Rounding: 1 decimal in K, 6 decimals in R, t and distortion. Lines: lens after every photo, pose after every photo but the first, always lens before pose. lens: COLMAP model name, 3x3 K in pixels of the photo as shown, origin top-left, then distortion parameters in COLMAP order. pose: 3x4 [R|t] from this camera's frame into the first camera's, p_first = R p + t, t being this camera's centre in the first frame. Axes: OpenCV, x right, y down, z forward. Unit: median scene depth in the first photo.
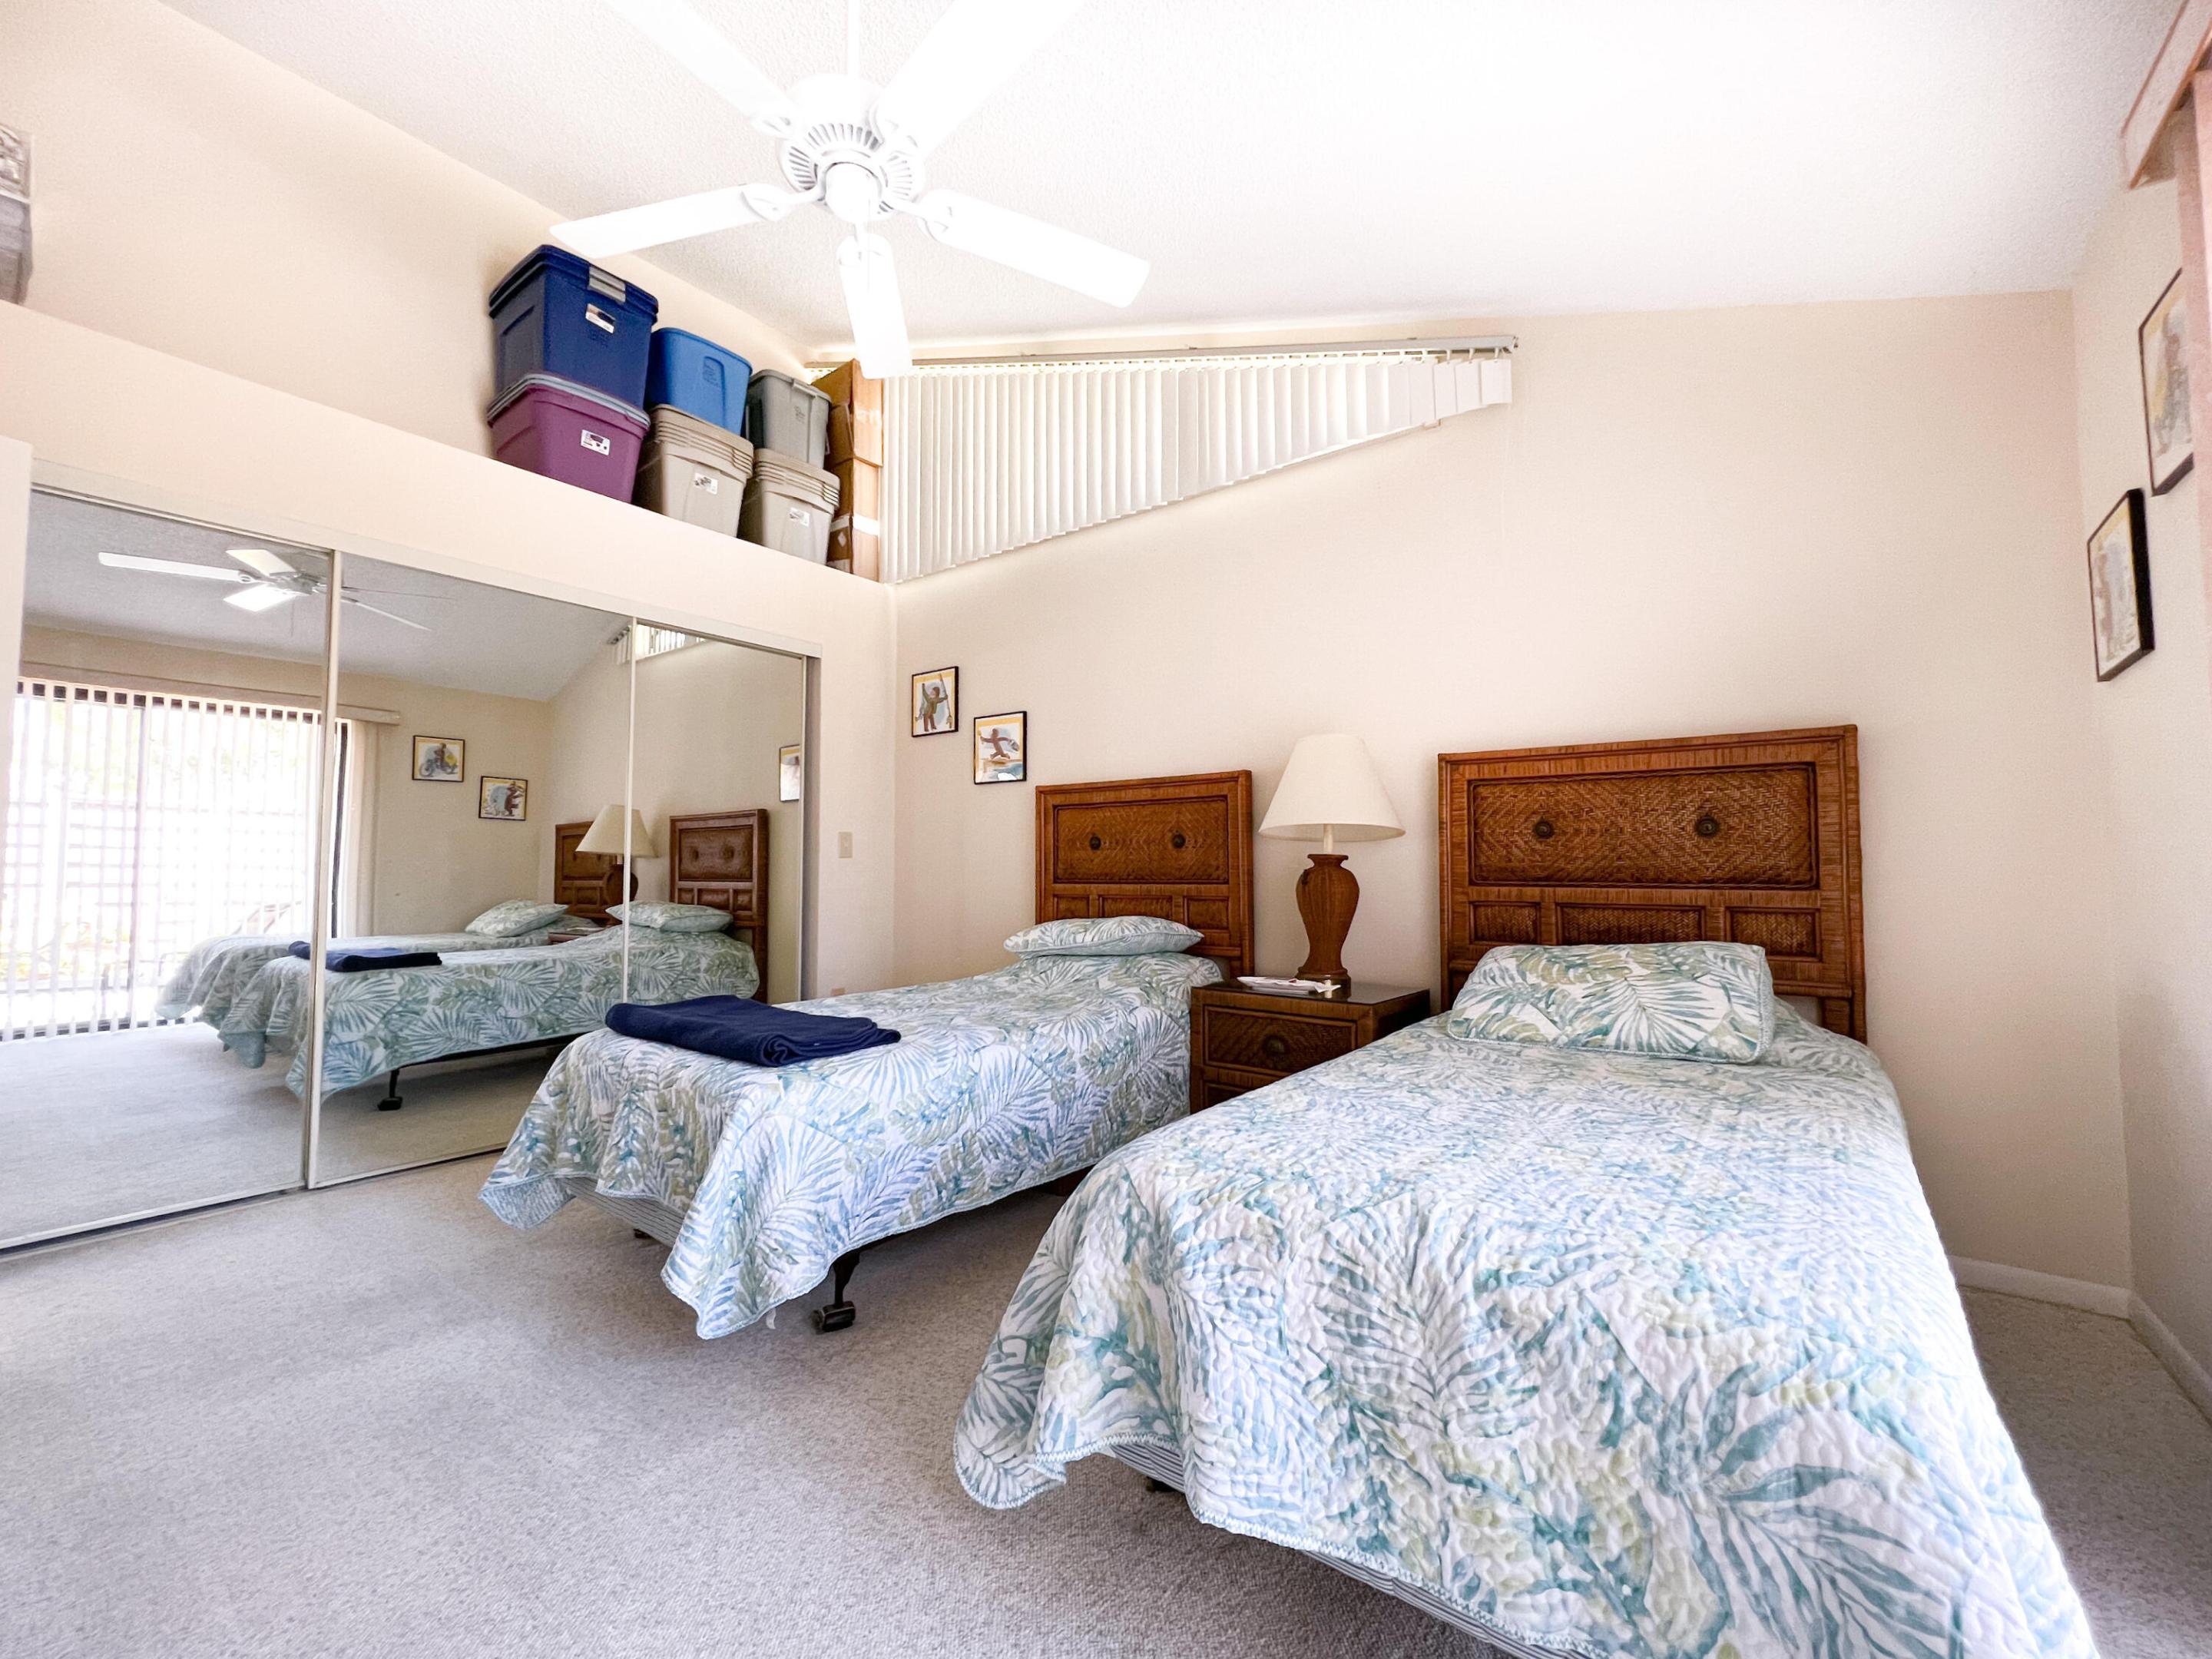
lens RADIAL K [[911.6, 0, 1090.9], [0, 911.6, 815.8], [0, 0, 1]] dist [0.012641, 0.000168]
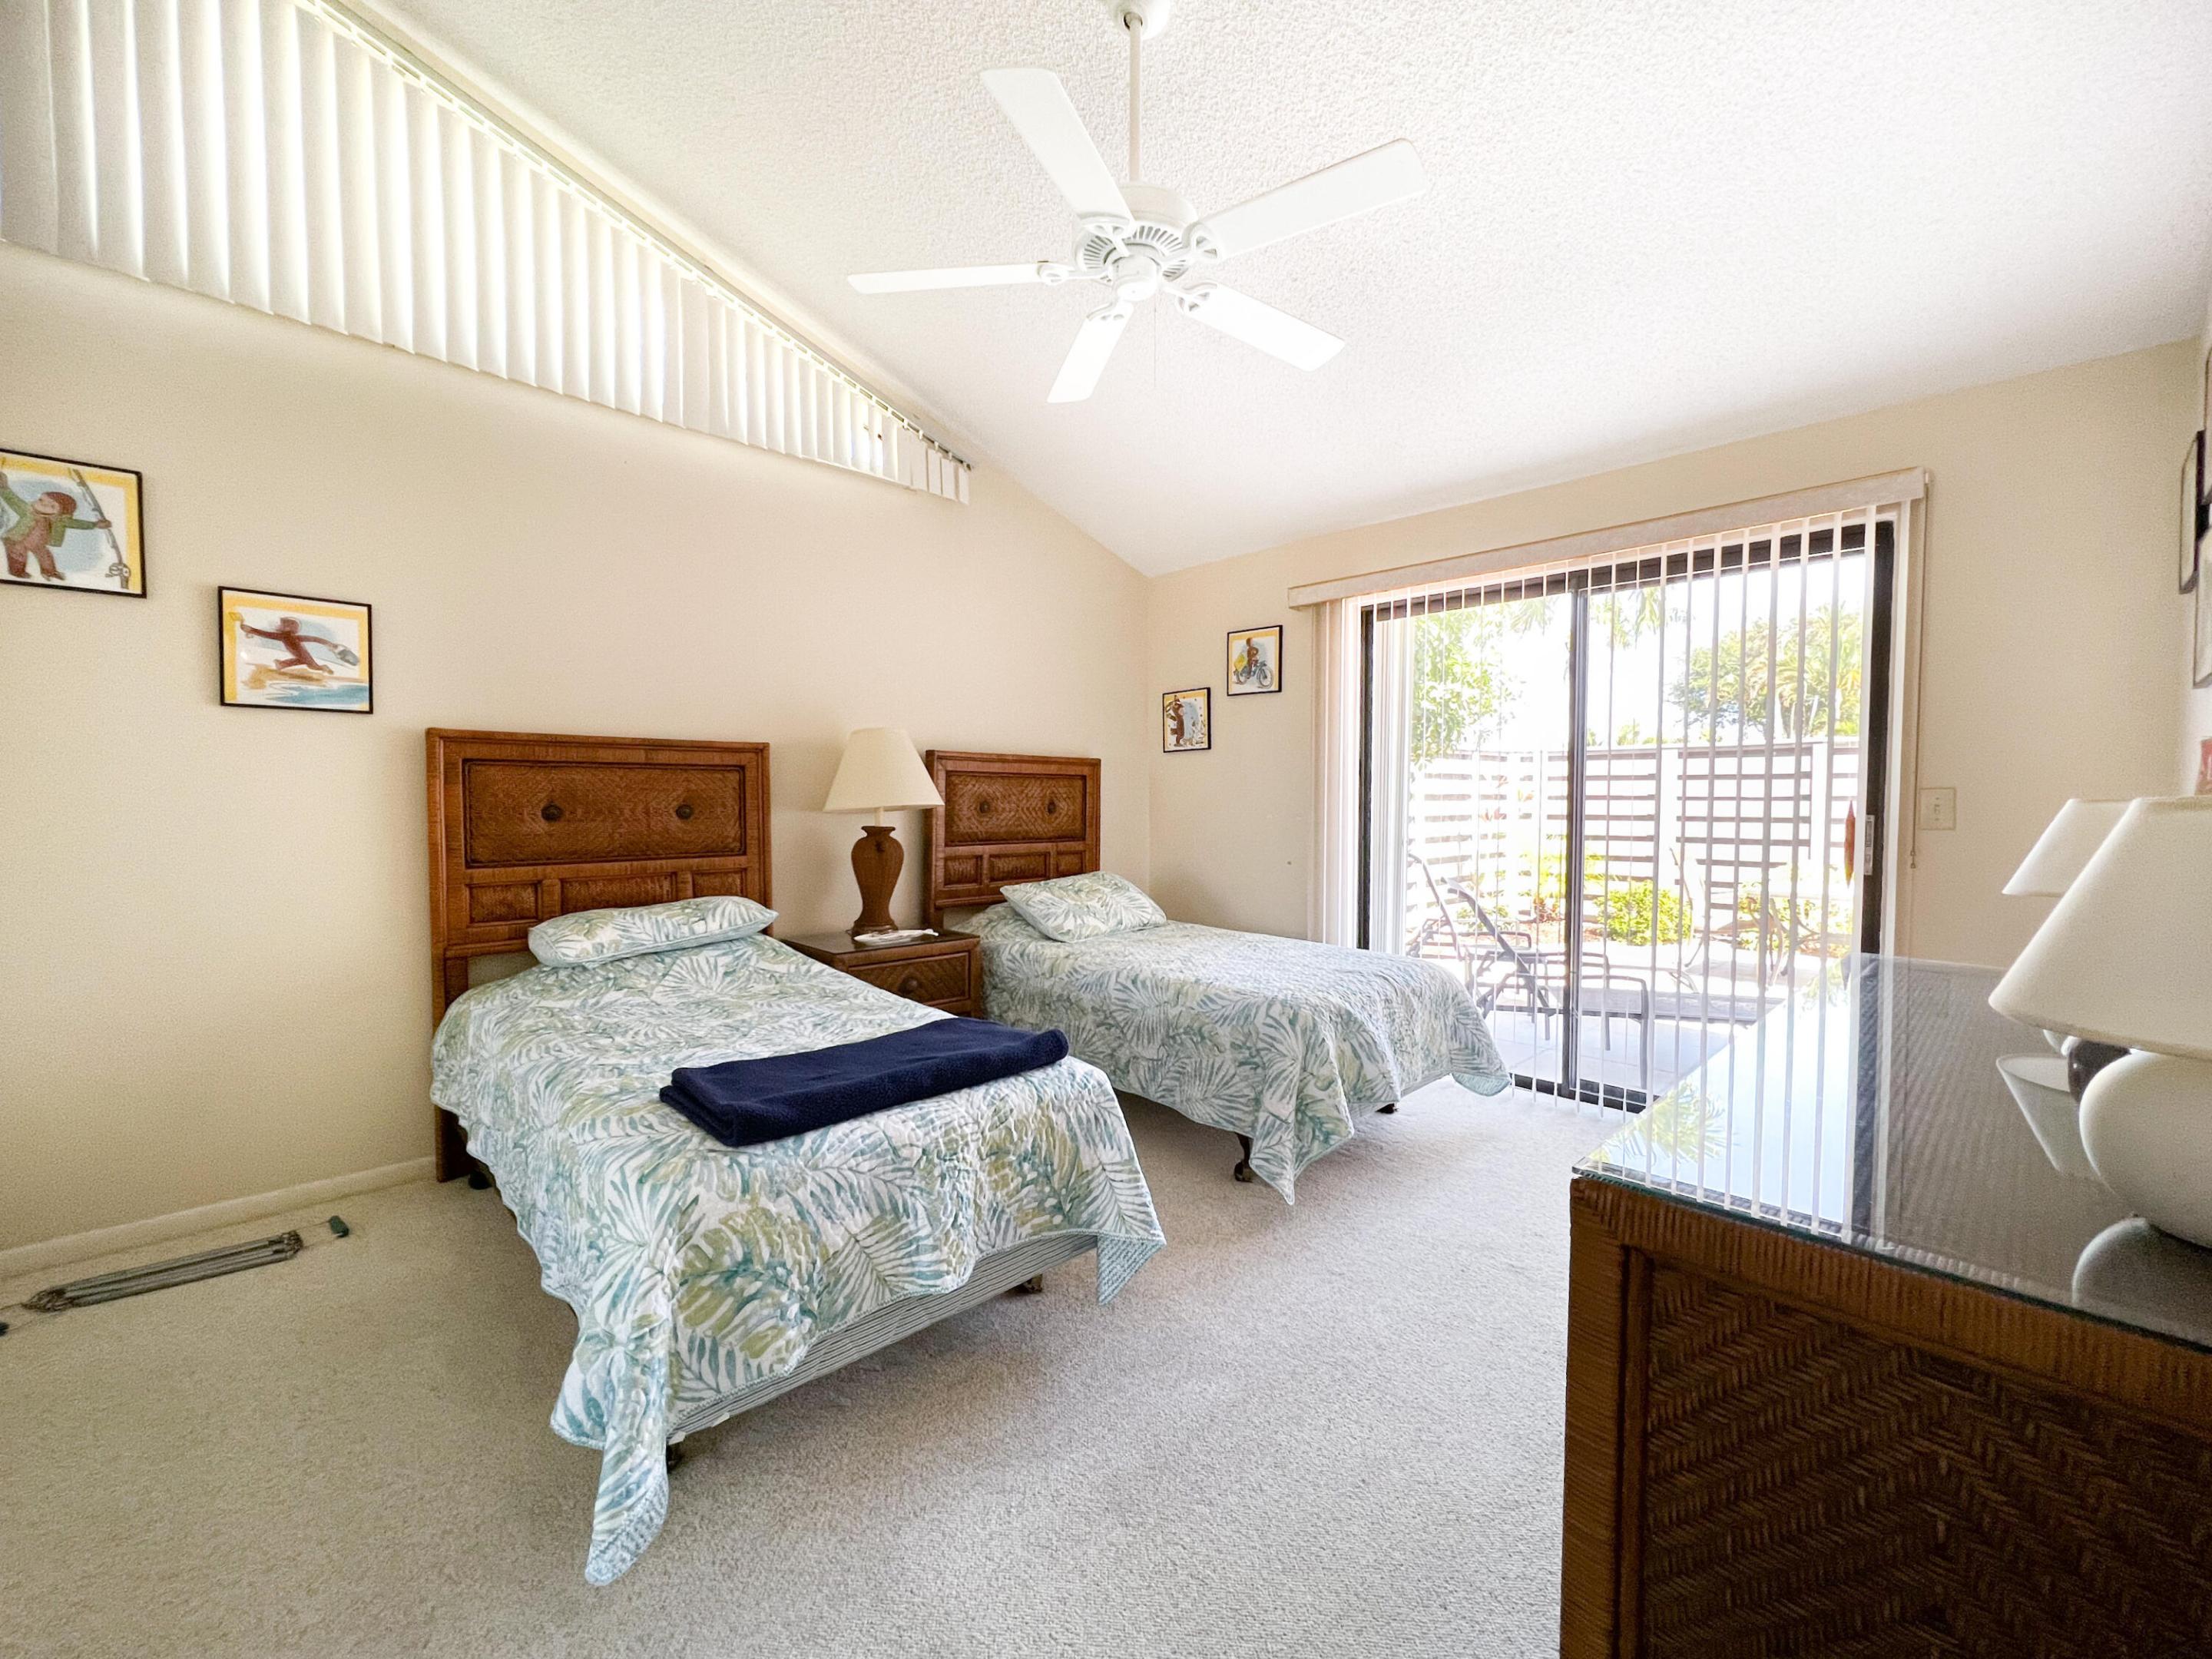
lens RADIAL K [[911.6, 0, 1090.7], [0, 911.6, 846.3], [0, 0, 1]] dist [0.012641, 0.000168]
pose [[0.164681, -0.040352, 0.985521, -0.755070], [-0.051041, 0.997475, 0.049370, -0.003807], [-0.985025, -0.058433, 0.162206, 0.457677]]
